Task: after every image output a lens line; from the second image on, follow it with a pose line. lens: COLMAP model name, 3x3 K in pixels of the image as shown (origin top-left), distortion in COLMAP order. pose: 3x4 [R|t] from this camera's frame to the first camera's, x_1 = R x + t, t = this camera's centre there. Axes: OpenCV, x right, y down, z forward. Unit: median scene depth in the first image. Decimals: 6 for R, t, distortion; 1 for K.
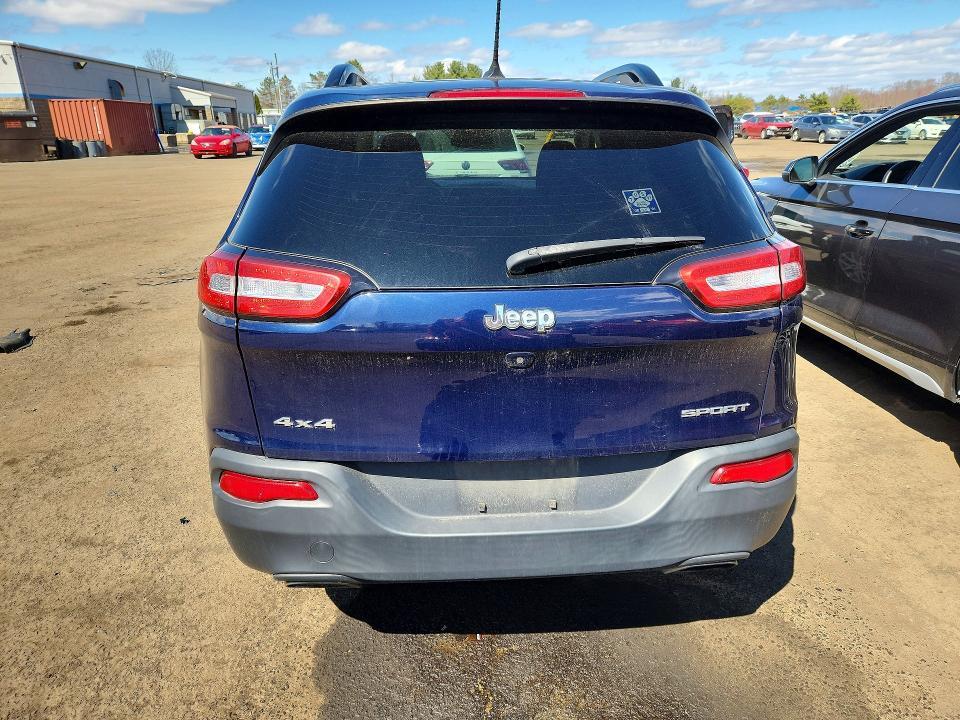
lens RADIAL K [[716.3, 0, 480.4], [0, 716.3, 358.2], [0, 0, 1]] dist [0.010996, -0.019391]
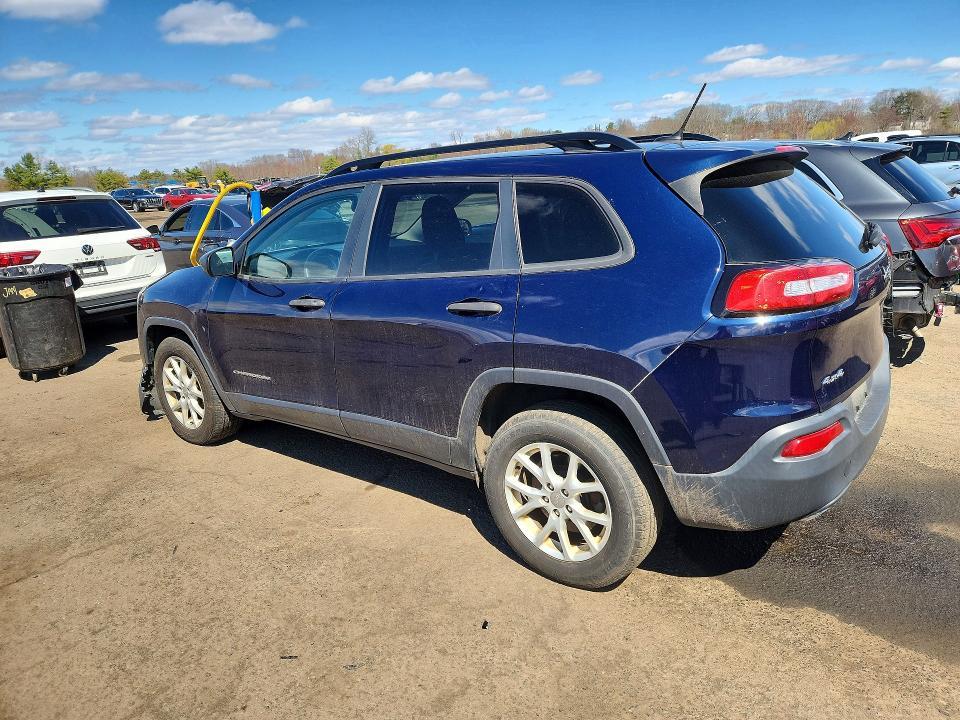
lens RADIAL K [[716.3, 0, 482.4], [0, 716.3, 359.9], [0, 0, 1]] dist [0.010996, -0.019391]
pose [[0.604166, -0.217524, 0.766595, -0.137179], [0.289068, 0.956318, 0.043539, -0.016559], [-0.742579, 0.195294, 0.640654, 0.049165]]
